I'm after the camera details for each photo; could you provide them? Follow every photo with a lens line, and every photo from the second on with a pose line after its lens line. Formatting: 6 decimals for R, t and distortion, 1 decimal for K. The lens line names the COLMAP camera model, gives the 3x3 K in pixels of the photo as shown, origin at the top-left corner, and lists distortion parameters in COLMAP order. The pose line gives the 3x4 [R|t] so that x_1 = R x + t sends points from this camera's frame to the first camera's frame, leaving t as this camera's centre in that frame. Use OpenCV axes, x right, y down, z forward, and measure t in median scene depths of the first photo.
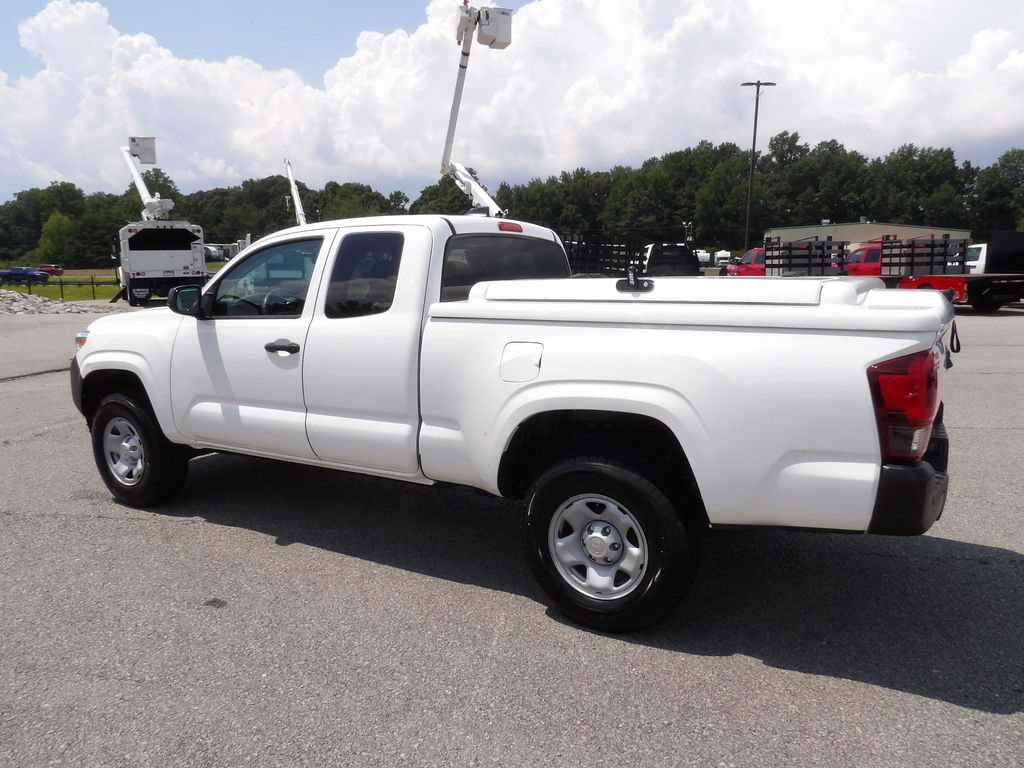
lens RADIAL K [[734.1, 0, 508.7], [0, 734.1, 387.4], [0, 0, 1]] dist [-0.037405, 0.048713]
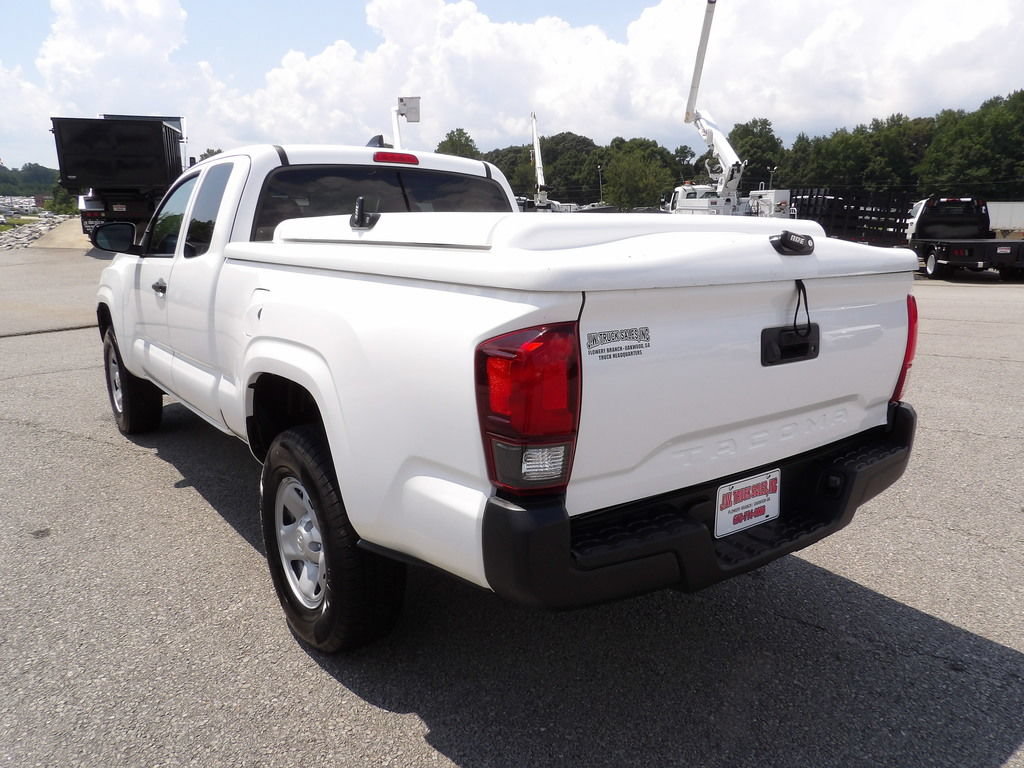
lens RADIAL K [[734.1, 0, 509.5], [0, 734.1, 387.2], [0, 0, 1]] dist [-0.037405, 0.048713]
pose [[0.929454, 0.093594, -0.356869, 0.079791], [-0.073474, 0.994868, 0.069558, -0.003868], [0.361548, -0.038430, 0.931561, 0.042660]]
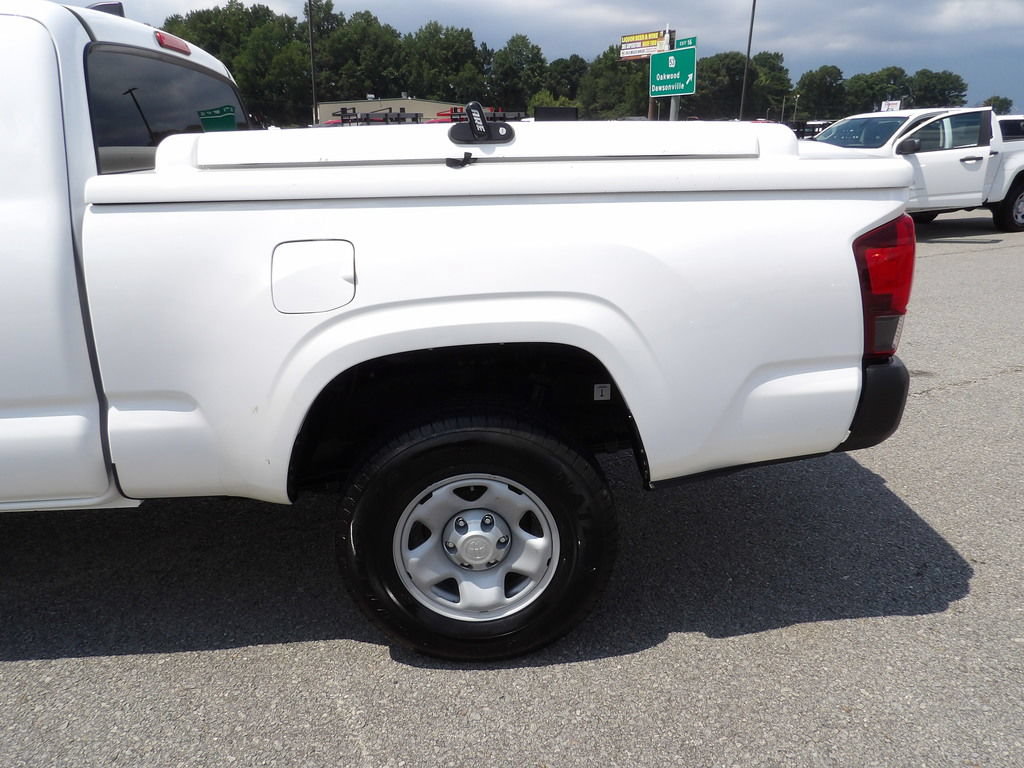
lens RADIAL K [[734.1, 0, 512.2], [0, 734.1, 386.0], [0, 0, 1]] dist [-0.037405, 0.048713]
pose [[0.833574, -0.178619, 0.522733, -0.021993], [0.095037, 0.978542, 0.182821, -0.005396], [-0.544172, -0.102716, 0.832662, 0.058964]]
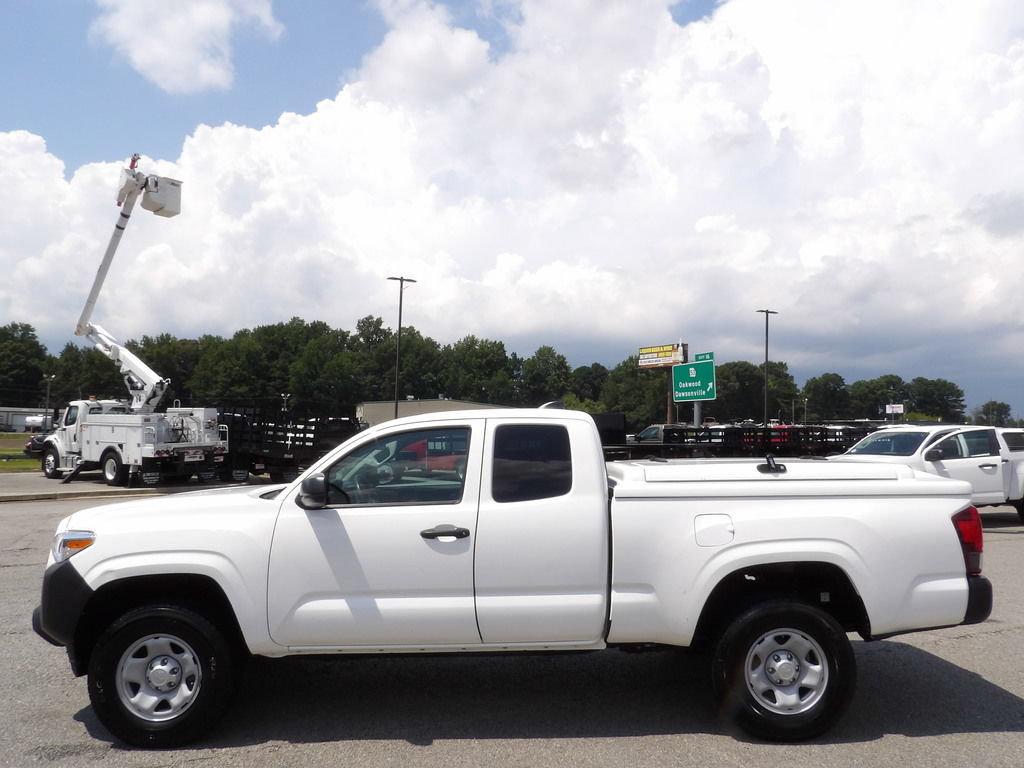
lens RADIAL K [[734.1, 0, 511.9], [0, 734.1, 385.6], [0, 0, 1]] dist [-0.037405, 0.048713]
pose [[0.850041, 0.041763, 0.525058, -0.128435], [0.081051, 0.974607, -0.208738, -0.005660], [-0.520443, 0.219992, 0.825071, 0.010468]]
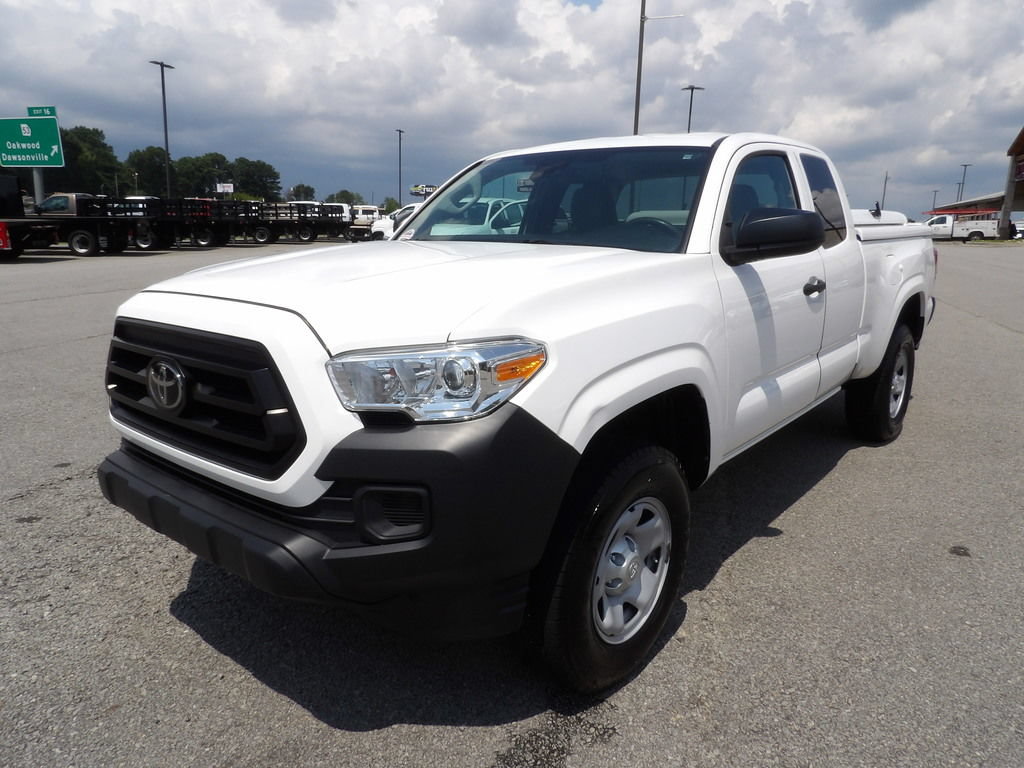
lens RADIAL K [[734.1, 0, 509.9], [0, 734.1, 384.2], [0, 0, 1]] dist [-0.037405, 0.048713]
pose [[0.152282, -0.211319, 0.965481, -0.195112], [0.149801, 0.970524, 0.188795, -0.025601], [-0.976918, 0.115880, 0.179450, 0.198588]]
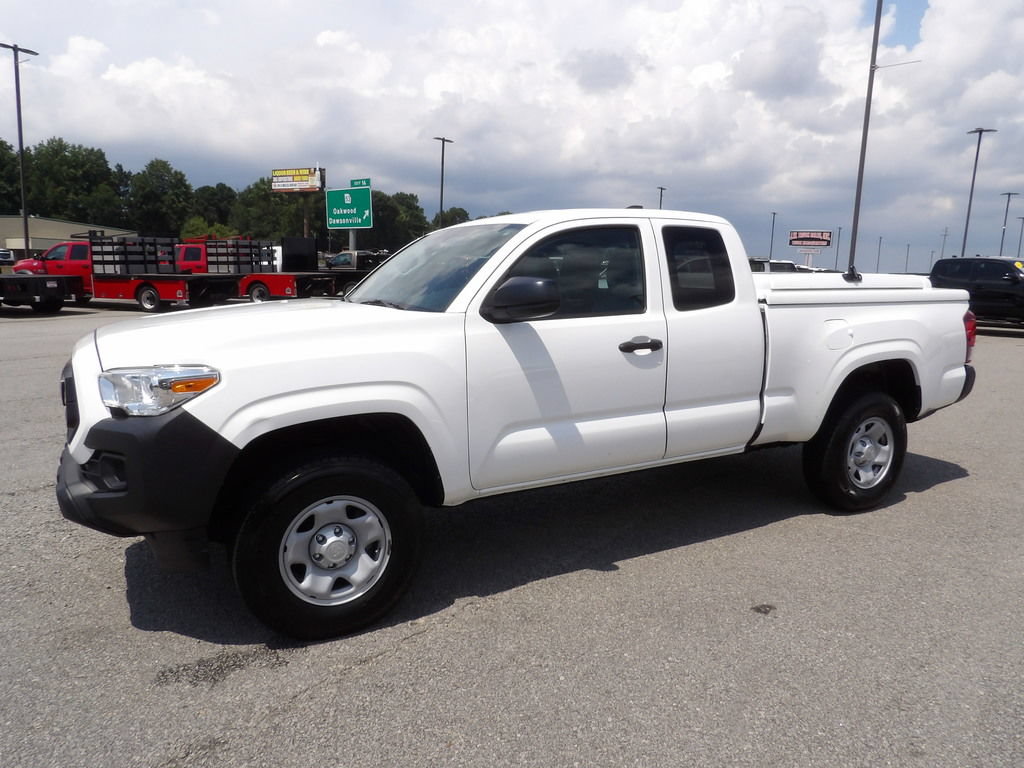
lens RADIAL K [[734.1, 0, 514.1], [0, 734.1, 382.8], [0, 0, 1]] dist [-0.037405, 0.048713]
pose [[0.494325, -0.121489, 0.860746, -0.195012], [0.125158, 0.989815, 0.067829, -0.014959], [-0.860220, 0.074200, 0.504496, 0.112477]]
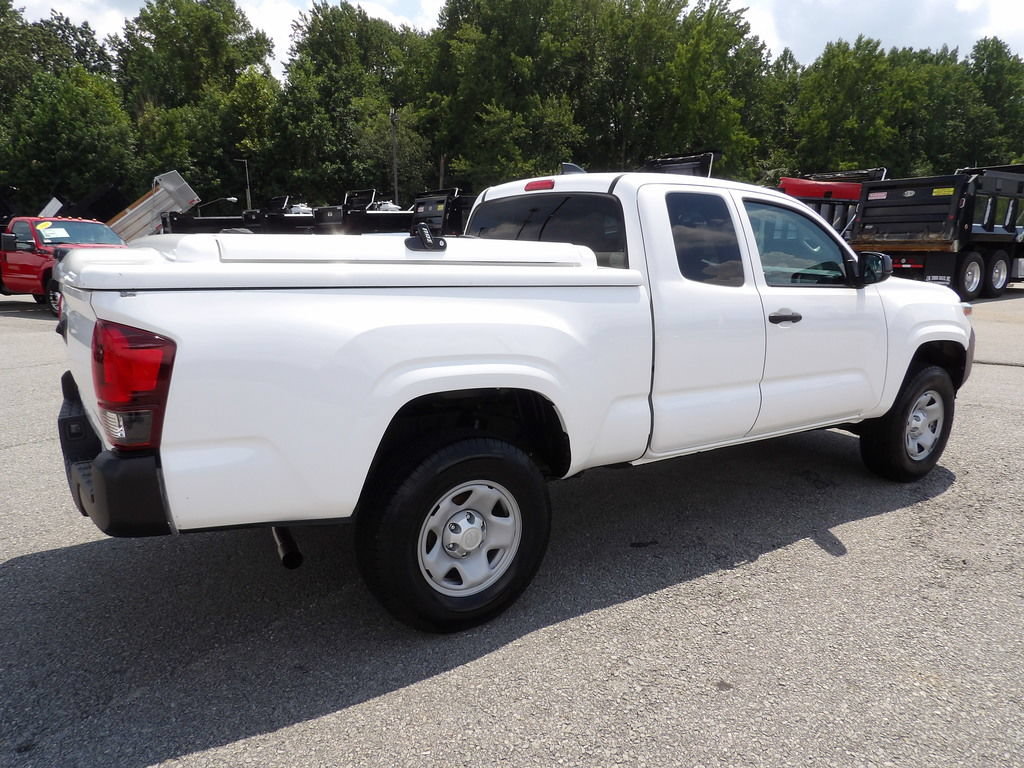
lens RADIAL K [[732.8, 0, 513.7], [0, 732.8, 382.5], [0, 0, 1]] dist [-0.030911, 0.037666]
pose [[0.426448, -0.179677, 0.886486, -0.324130], [0.128242, 0.982181, 0.137382, -0.034347], [-0.895375, 0.055098, 0.441892, 0.214312]]
